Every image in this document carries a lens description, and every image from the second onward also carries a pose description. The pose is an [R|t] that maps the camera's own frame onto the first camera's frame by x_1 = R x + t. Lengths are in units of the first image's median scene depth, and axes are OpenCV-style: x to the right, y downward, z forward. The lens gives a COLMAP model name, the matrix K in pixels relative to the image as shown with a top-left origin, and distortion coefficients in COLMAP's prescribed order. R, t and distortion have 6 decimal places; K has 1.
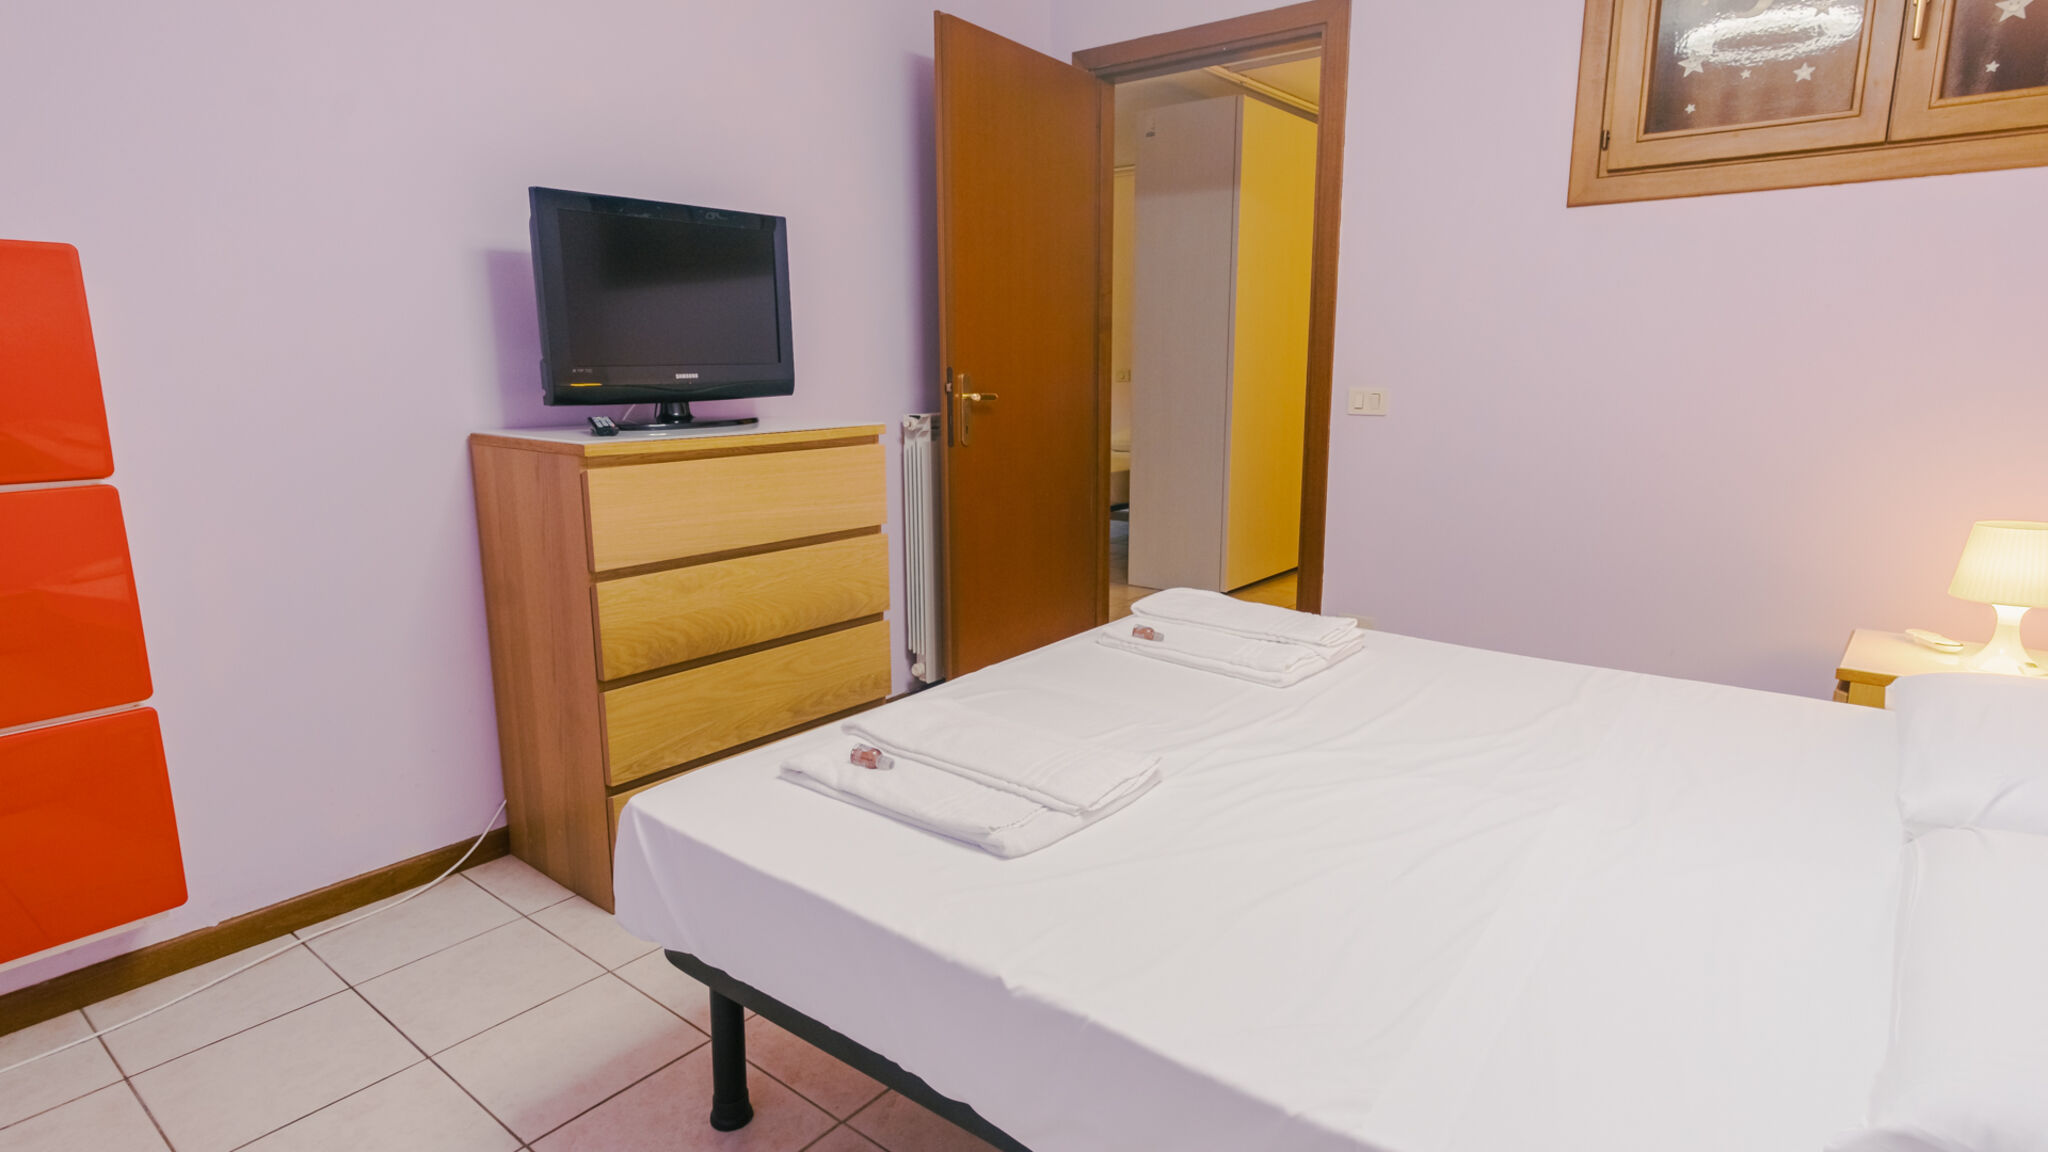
lens RADIAL K [[1080.8, 0, 1022.7], [0, 1080.8, 575.2], [0, 0, 1]] dist [-0.002334, 0.002830]
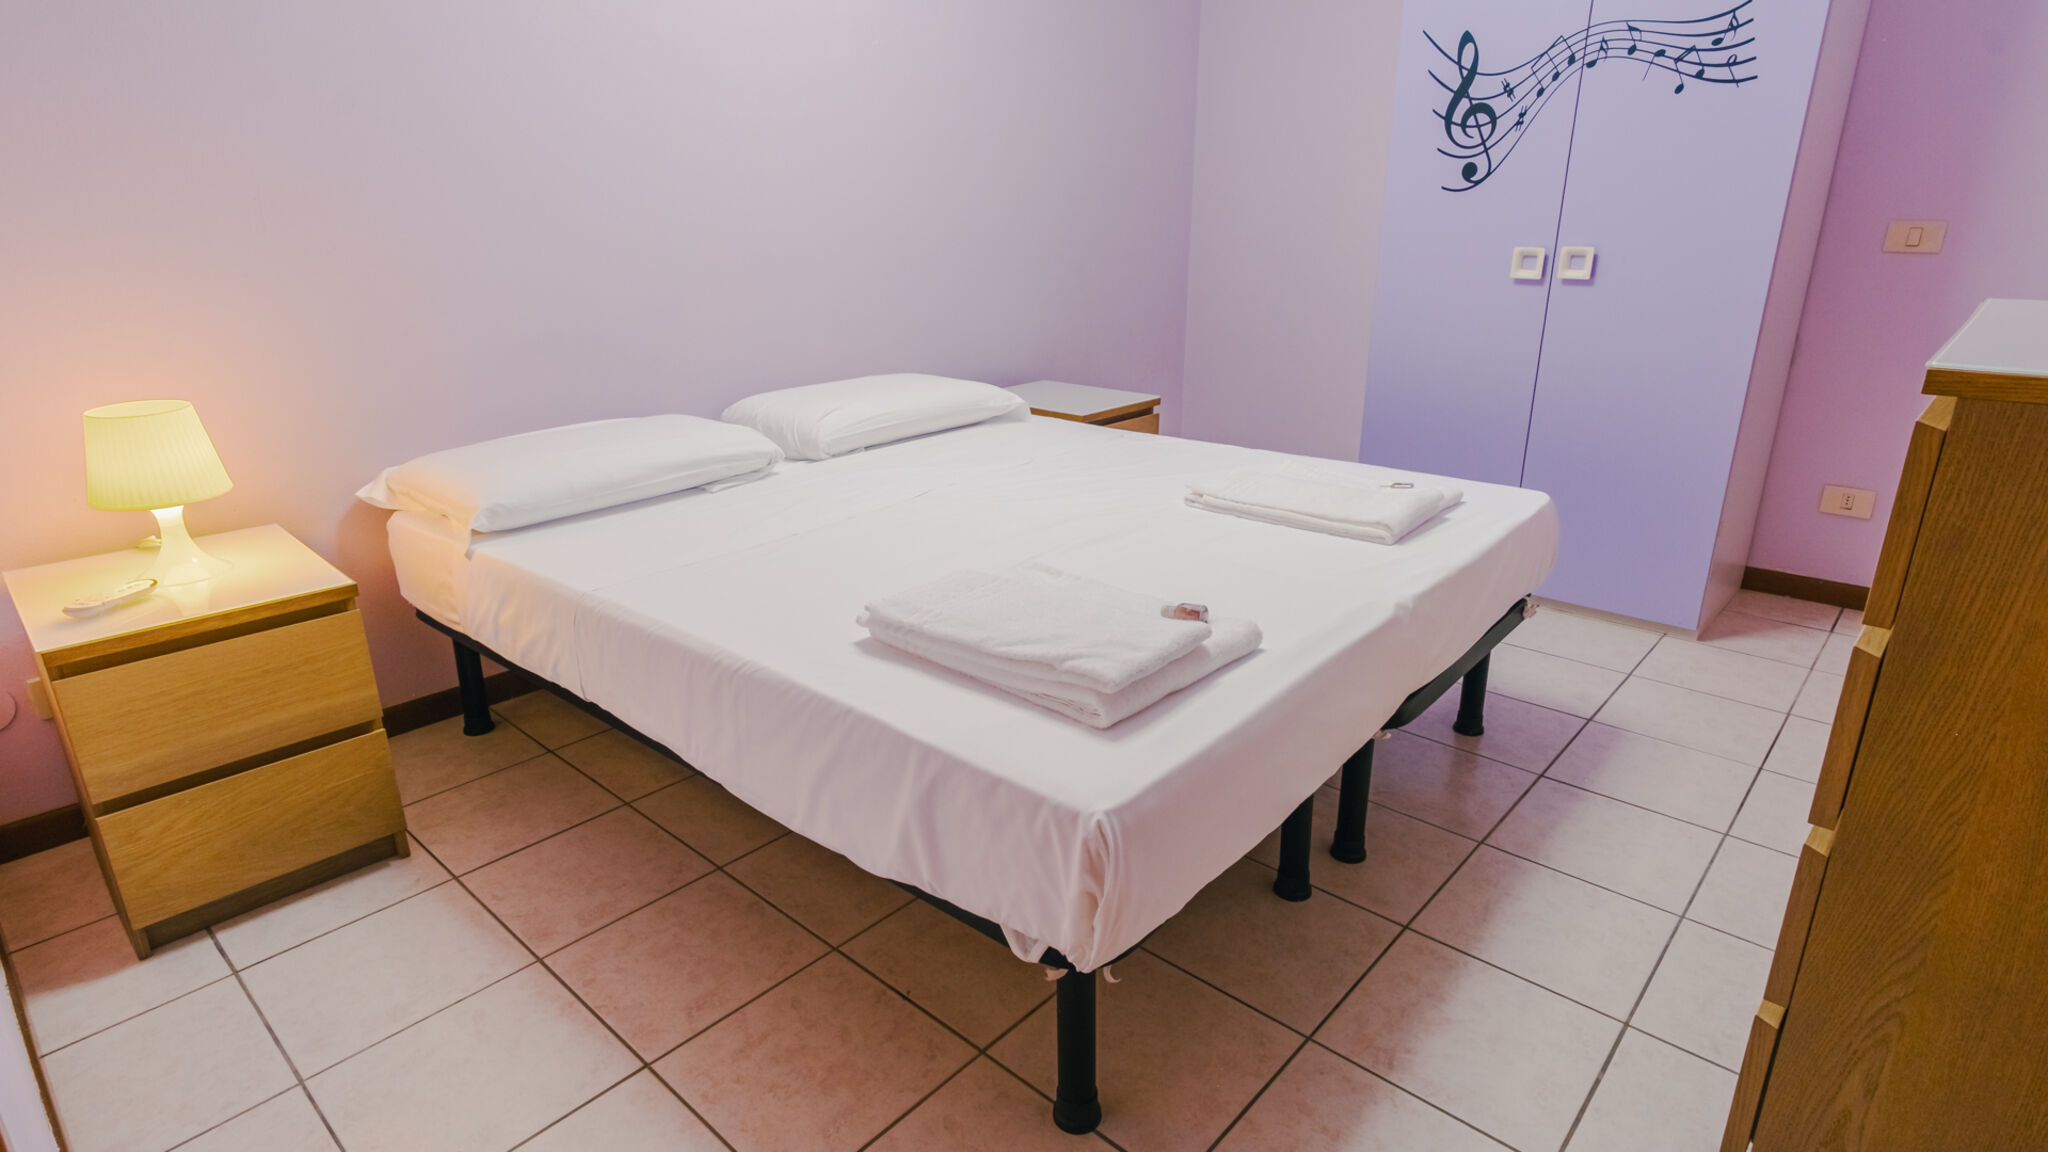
lens RADIAL K [[1080.8, 0, 1031.1], [0, 1080.8, 569.3], [0, 0, 1]] dist [-0.002334, 0.002830]
pose [[-0.999132, -0.001981, 0.041621, 0.183883], [0.019491, 0.860626, 0.508865, -0.314512], [-0.036828, 0.509234, -0.859840, 1.567087]]
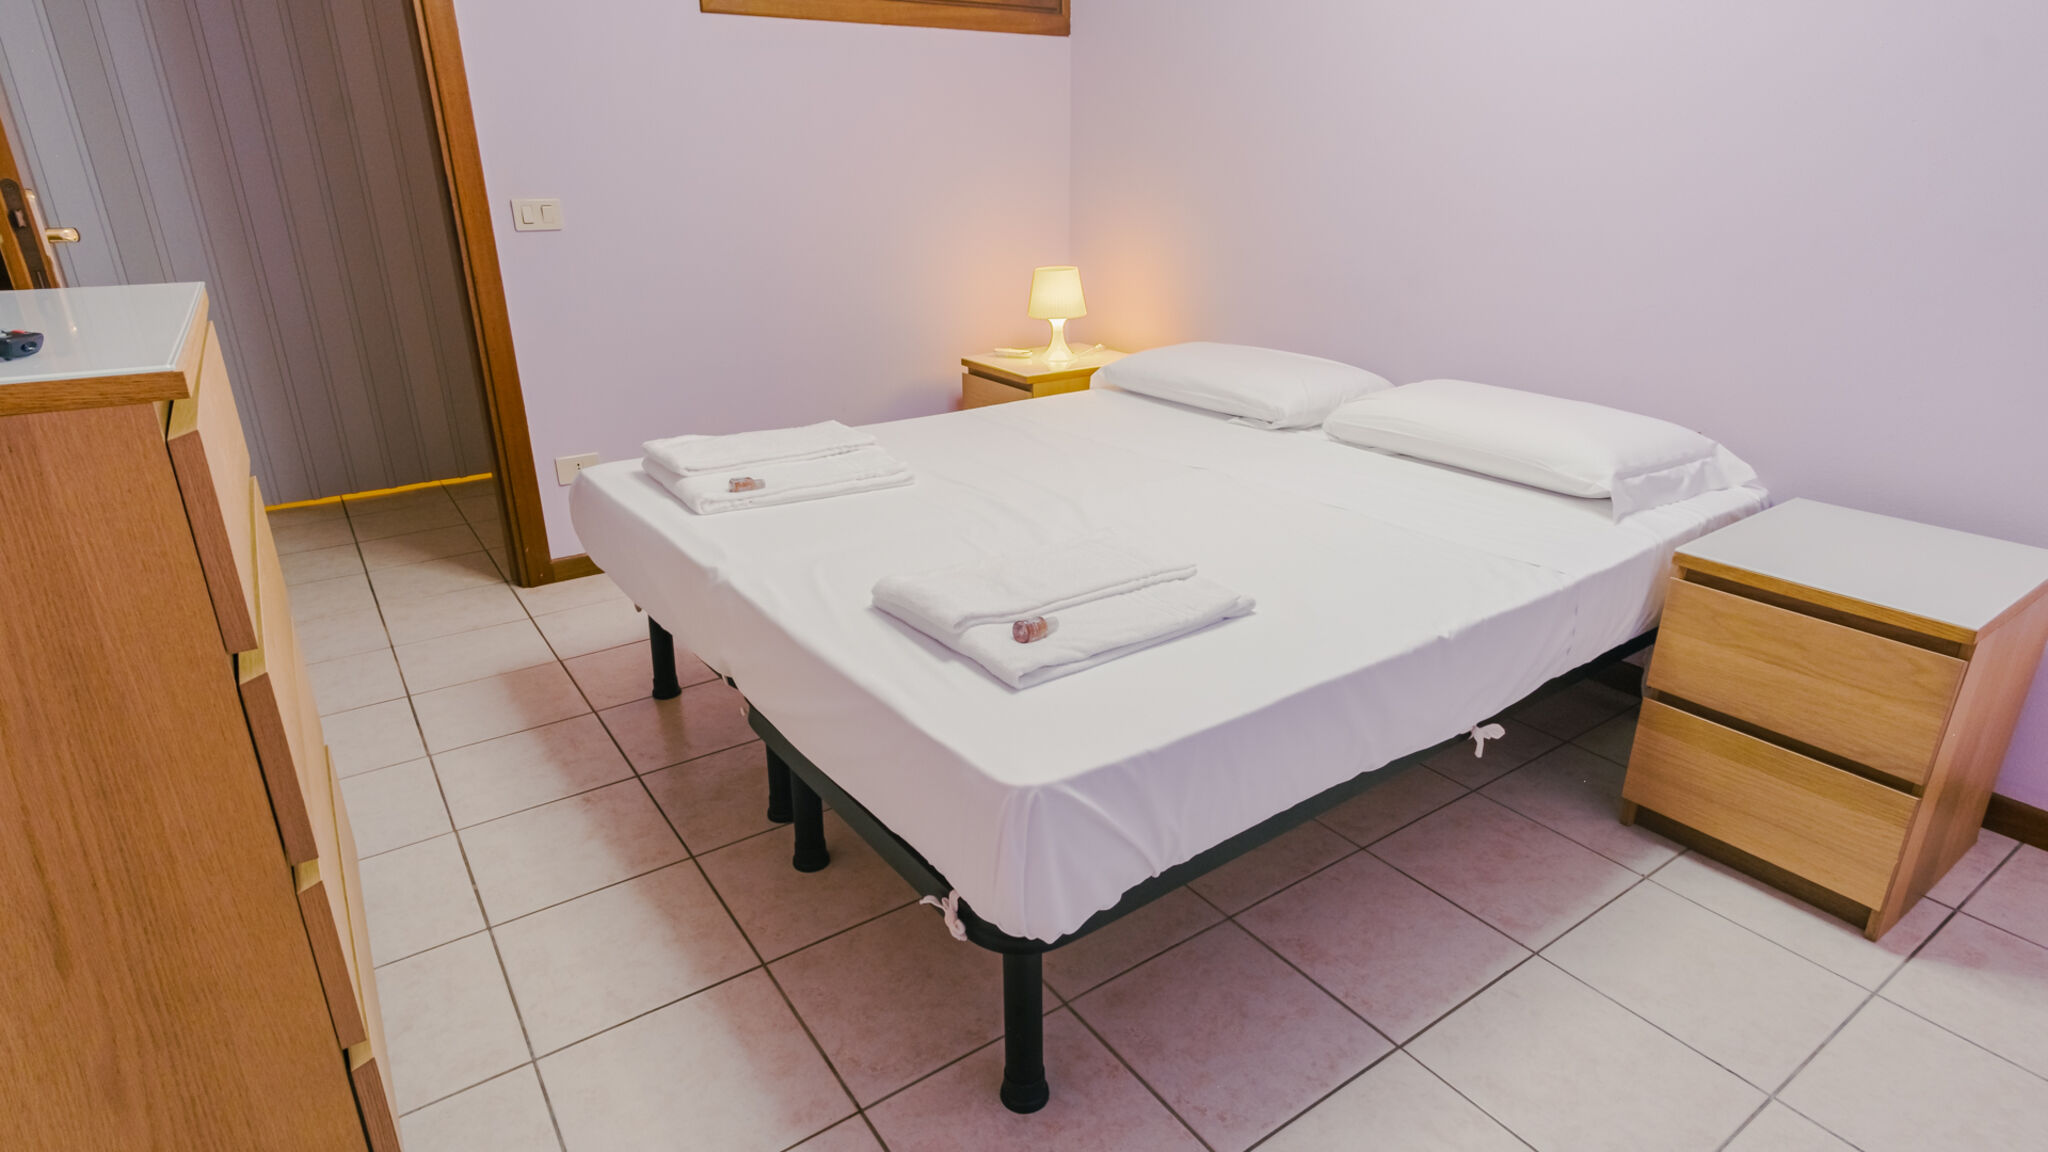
lens RADIAL K [[1080.8, 0, 1021.1], [0, 1080.8, 578.4], [0, 0, 1]] dist [-0.002334, 0.002830]
pose [[0.276210, -0.343872, 0.897474, -0.649790], [0.192819, 0.934643, 0.298771, -0.096190], [-0.941557, 0.090527, 0.324463, 0.502384]]
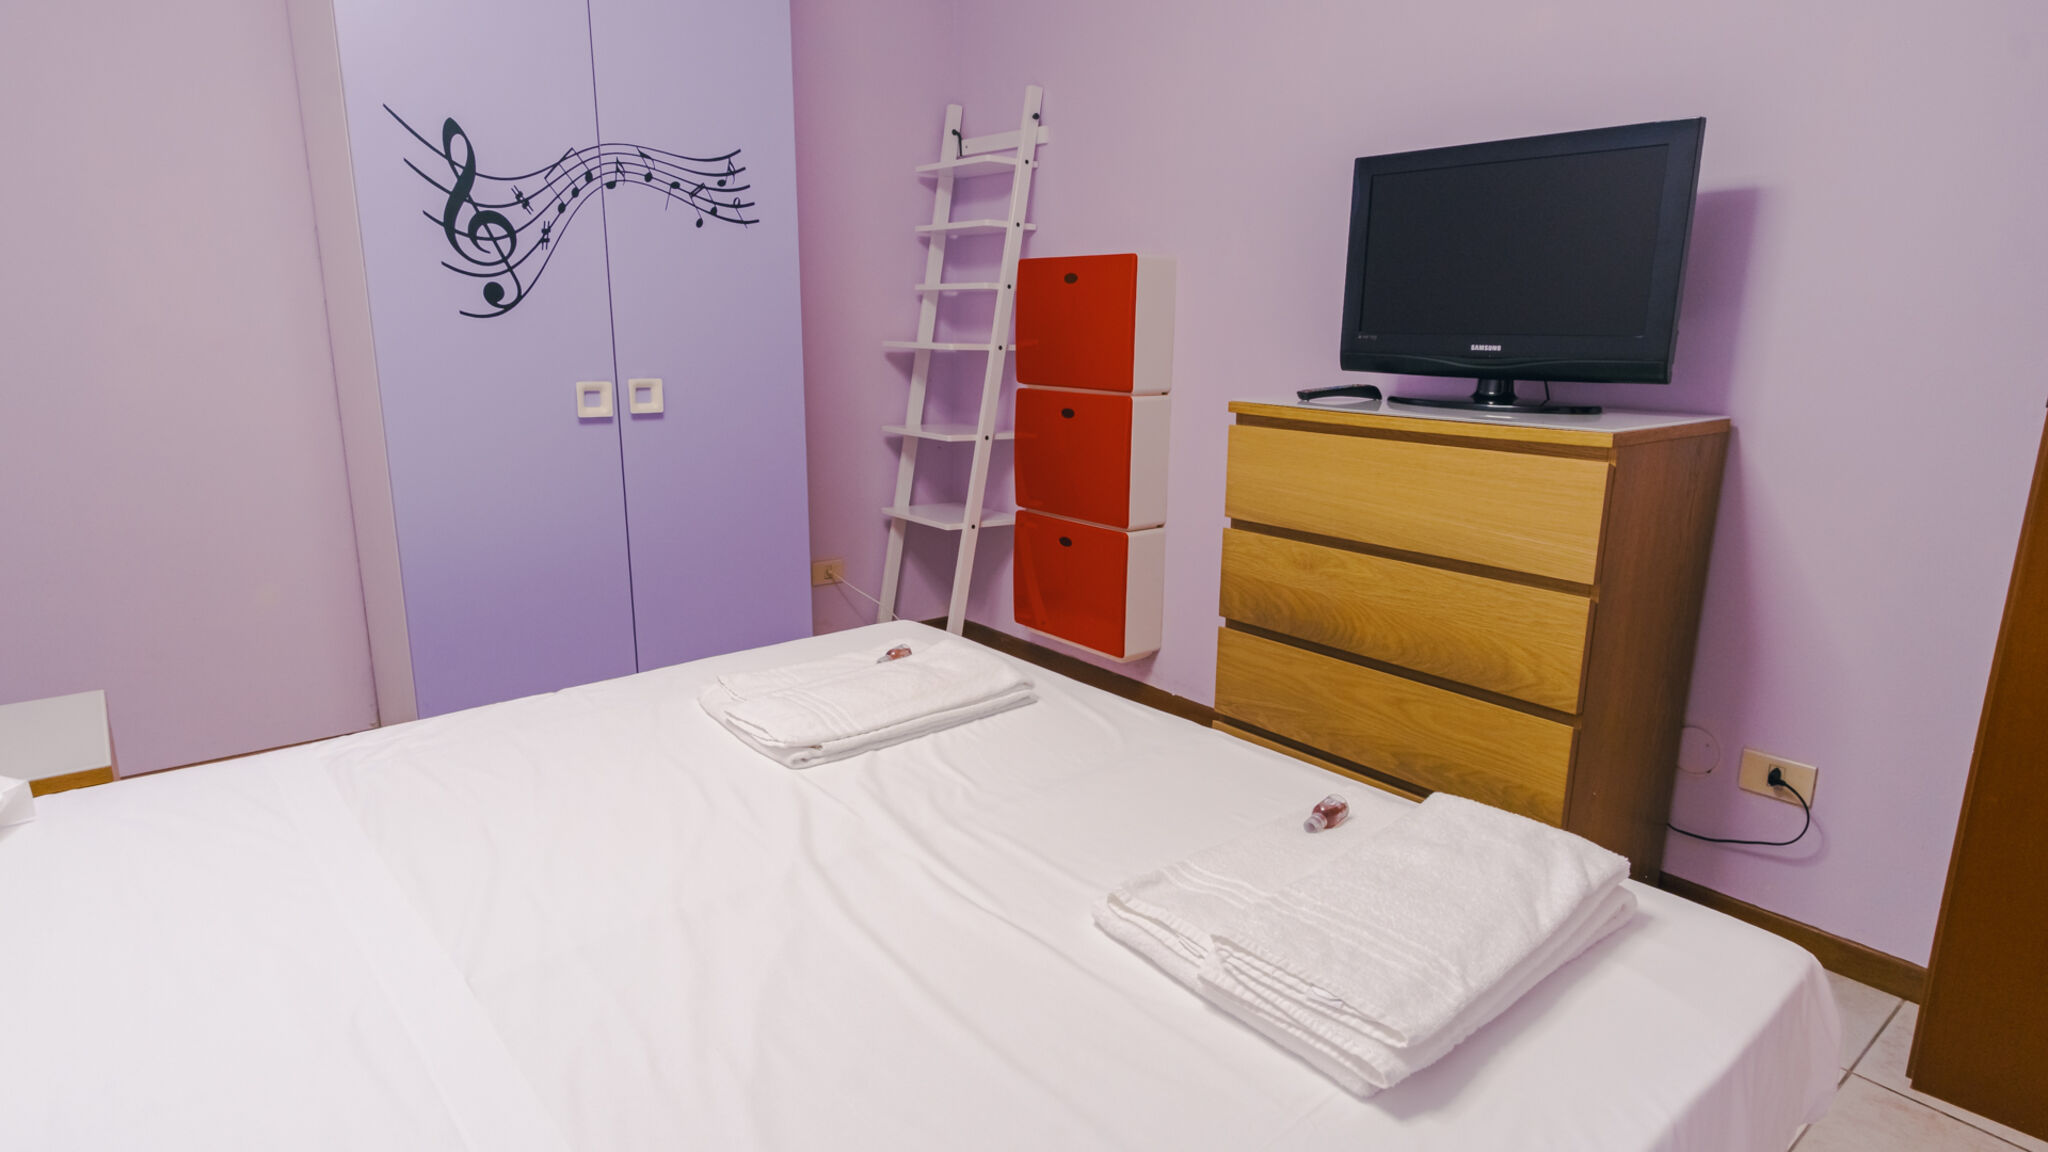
lens RADIAL K [[1080.8, 0, 1030.0], [0, 1080.8, 576.1], [0, 0, 1]] dist [-0.002334, 0.002830]
pose [[-0.198715, 0.225489, -0.953765, 0.657912], [-0.207127, 0.941528, 0.265750, -0.182955], [0.957920, 0.250359, -0.140391, 0.900636]]
